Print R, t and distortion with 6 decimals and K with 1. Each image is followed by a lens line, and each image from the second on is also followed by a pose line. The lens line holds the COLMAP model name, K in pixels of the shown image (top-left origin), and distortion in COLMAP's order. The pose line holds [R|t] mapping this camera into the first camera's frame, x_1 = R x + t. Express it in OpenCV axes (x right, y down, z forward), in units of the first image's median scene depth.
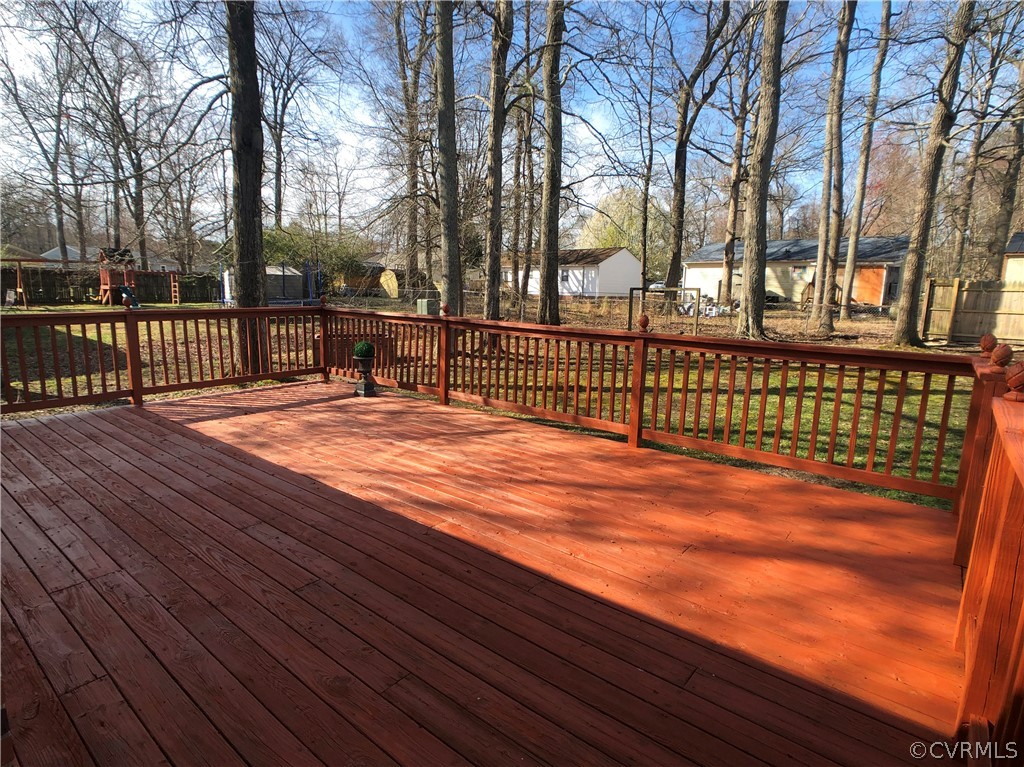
lens RADIAL K [[539.7, 0, 516.1], [0, 539.7, 384.4], [0, 0, 1]] dist [-0.001616, 0.000107]
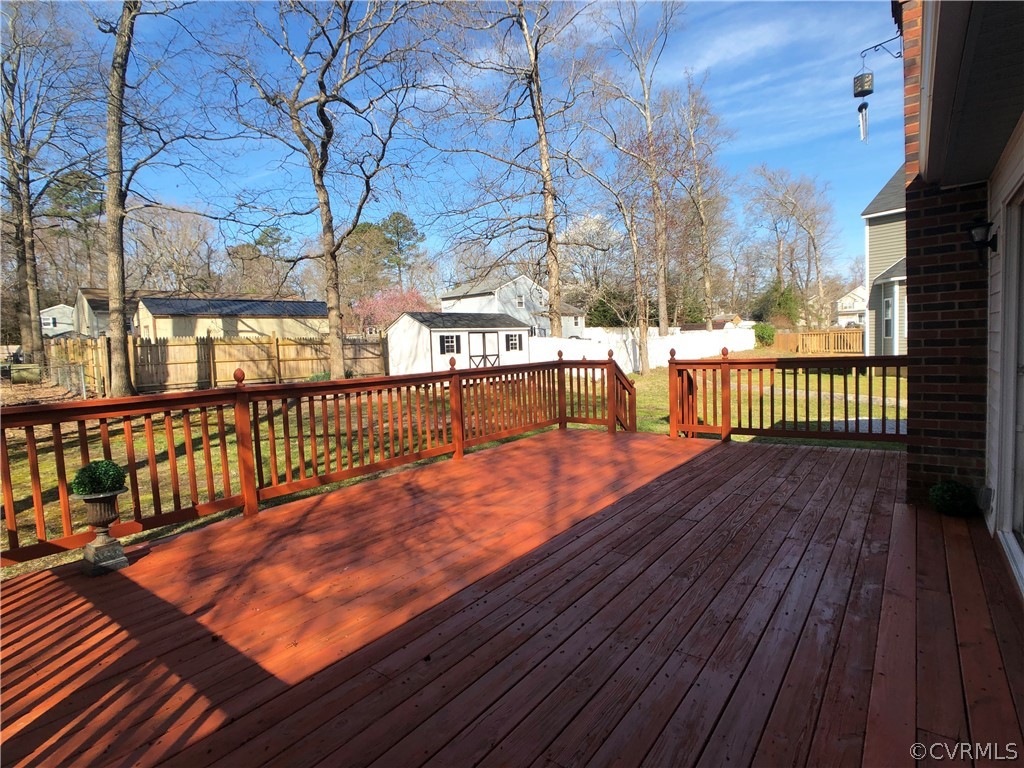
lens RADIAL K [[539.7, 0, 527.4], [0, 539.7, 380.2], [0, 0, 1]] dist [-0.001616, 0.000107]
pose [[-0.044684, -0.088997, 0.995029, -1.226550], [0.206040, 0.973788, 0.096350, -0.181239], [-0.977523, 0.209321, -0.025176, 0.969586]]
